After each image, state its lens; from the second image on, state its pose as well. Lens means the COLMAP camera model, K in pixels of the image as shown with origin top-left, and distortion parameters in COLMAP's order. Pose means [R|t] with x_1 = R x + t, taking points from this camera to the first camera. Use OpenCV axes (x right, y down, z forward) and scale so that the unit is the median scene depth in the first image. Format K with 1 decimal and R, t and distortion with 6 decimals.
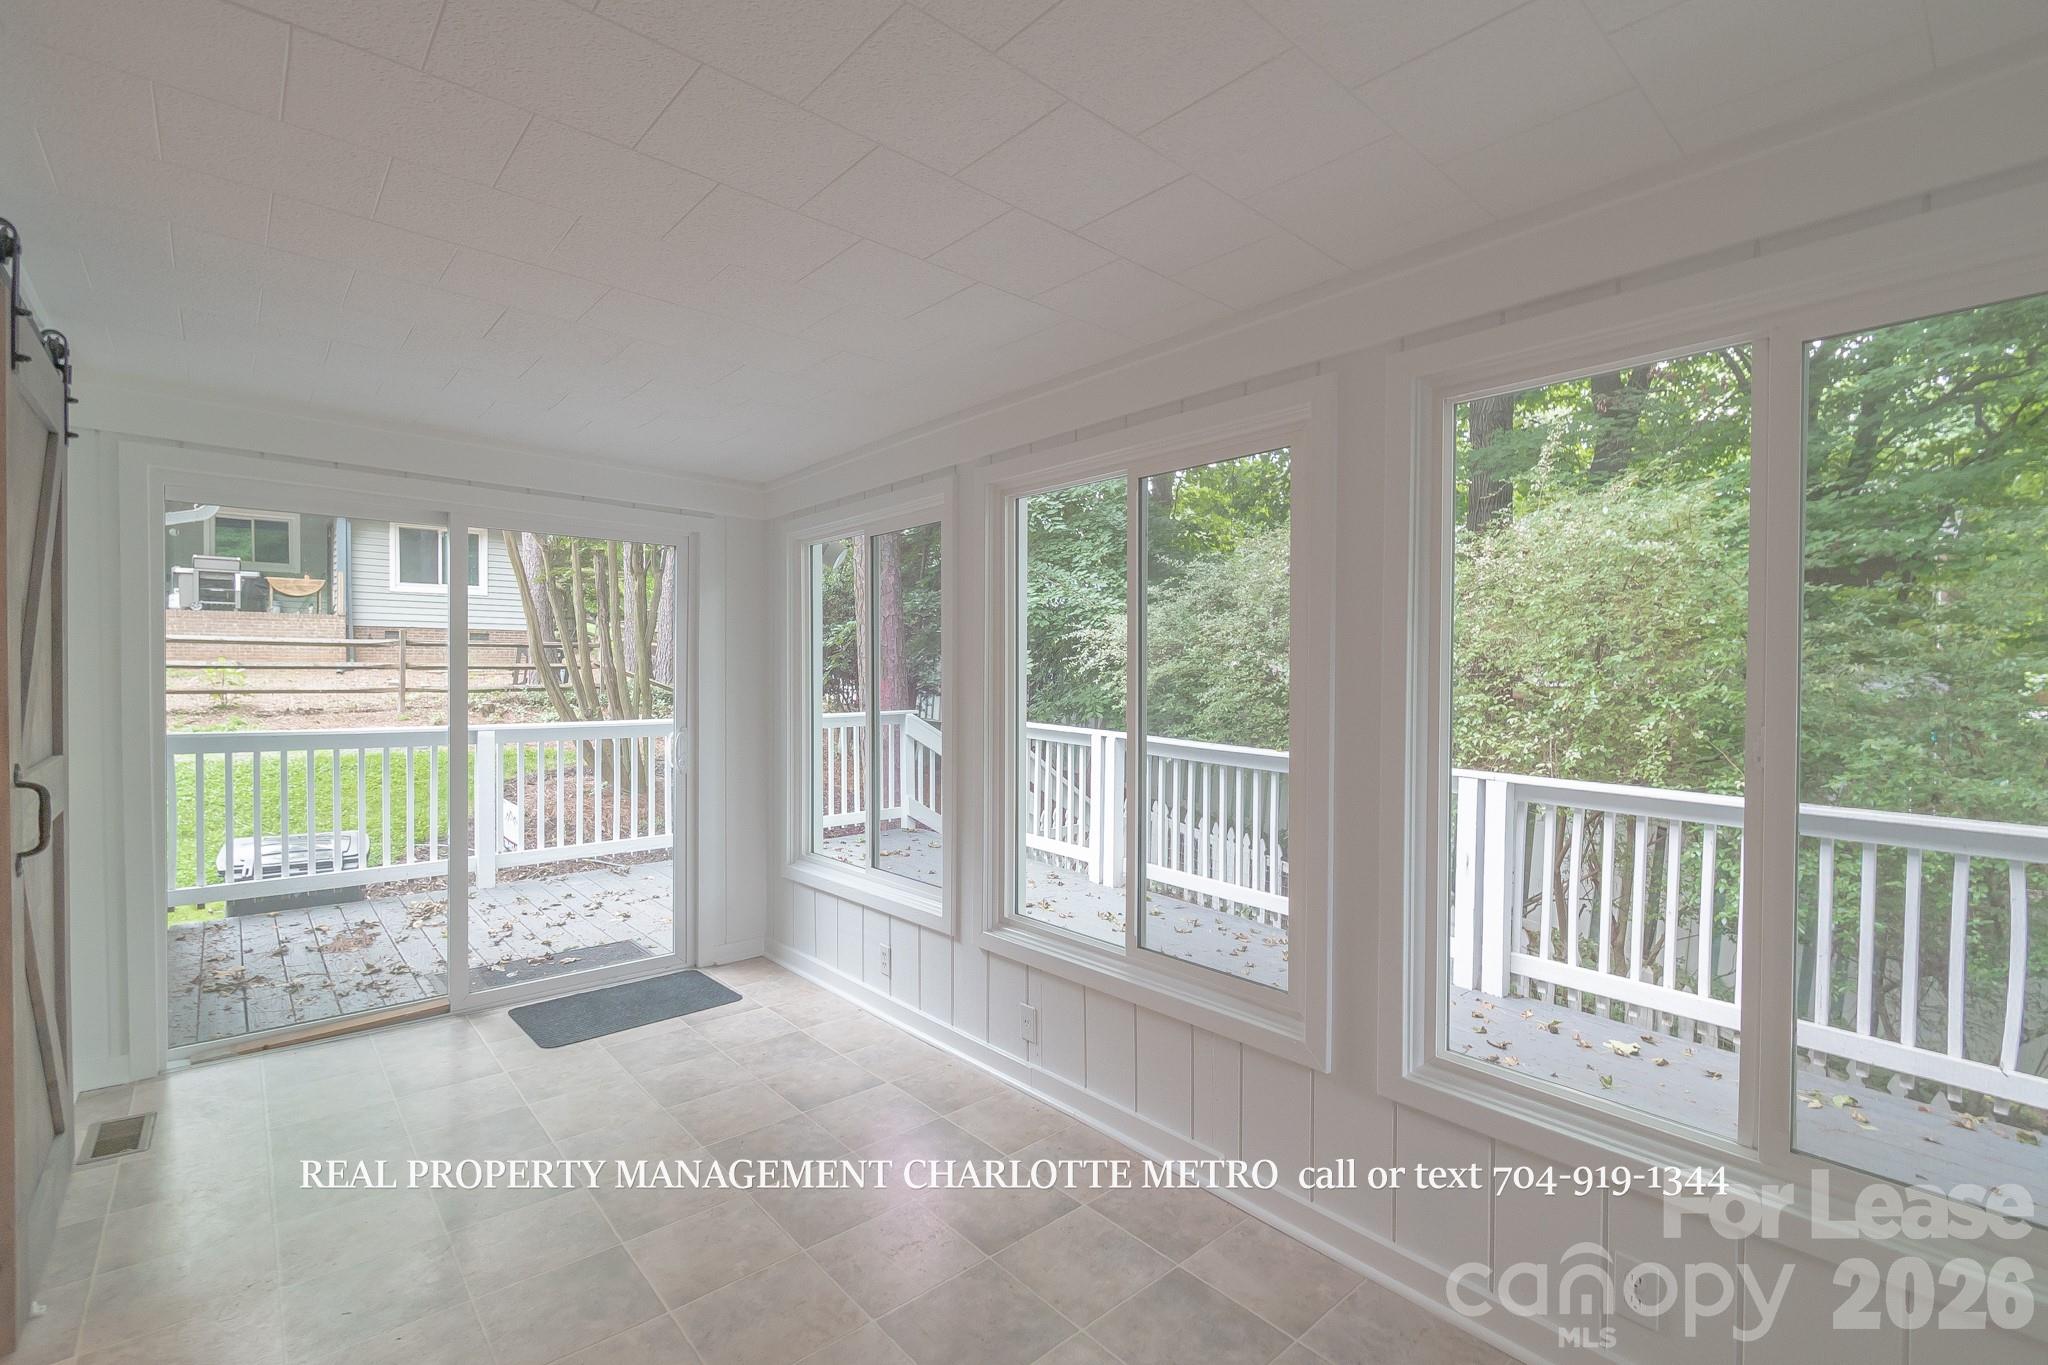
lens RADIAL K [[904.2, 0, 1031.2], [0, 904.2, 673.9], [0, 0, 1]] dist [0.003168, -0.012714]
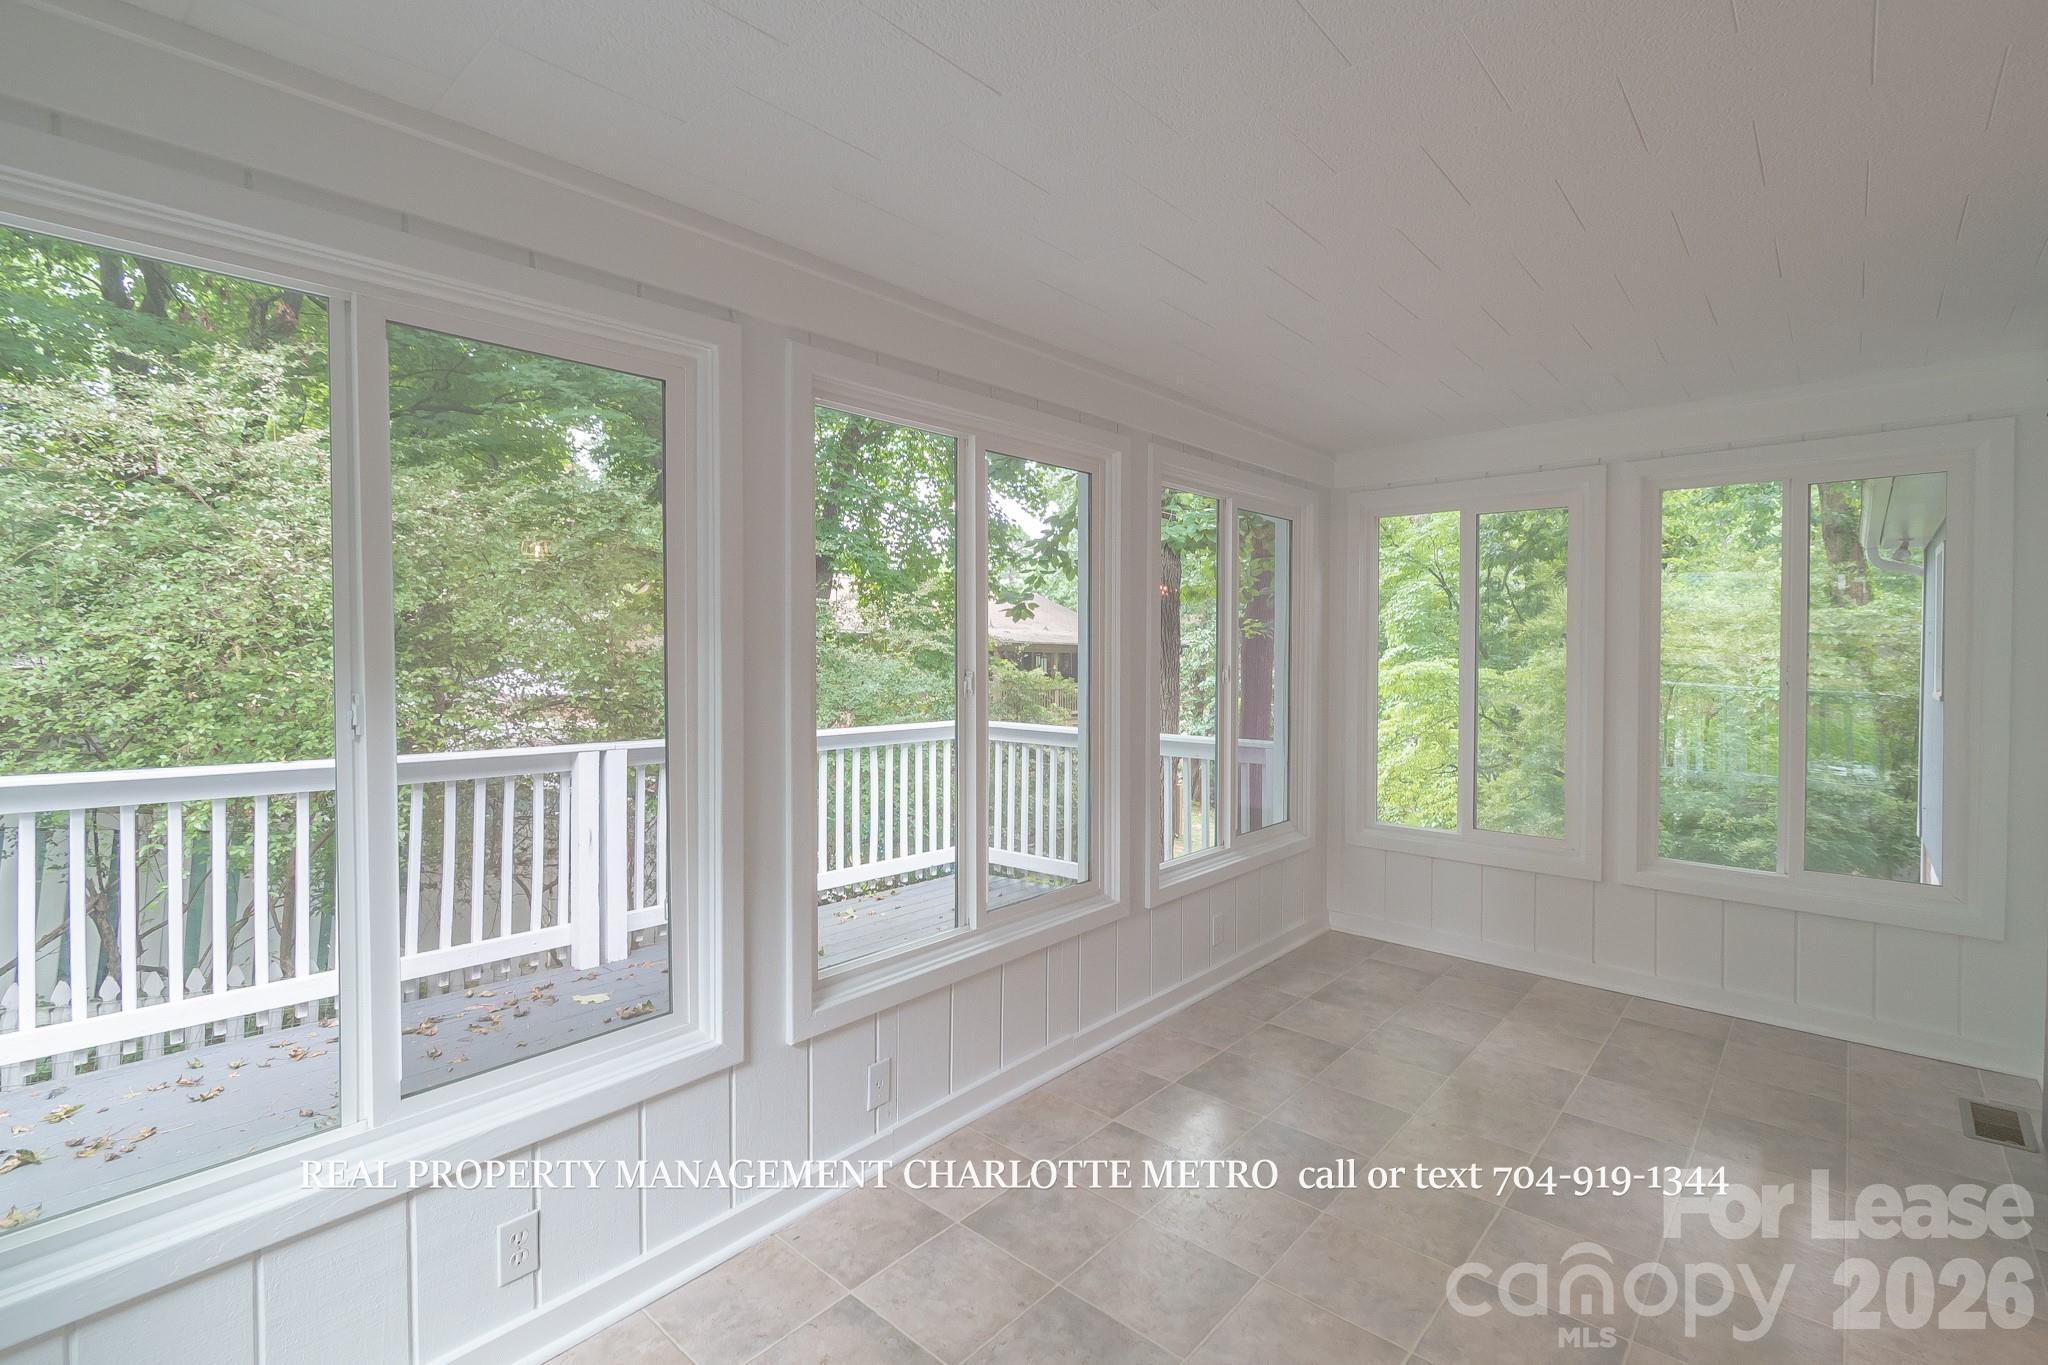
lens RADIAL K [[939.6, 0, 1067.8], [0, 939.6, 676.5], [0, 0, 1]] dist [-0.001209, -0.000716]
pose [[-0.141672, -0.056861, 0.988279, -0.593080], [-0.009876, 0.998380, 0.056027, -0.027426], [-0.989864, -0.001823, -0.142004, 0.659654]]
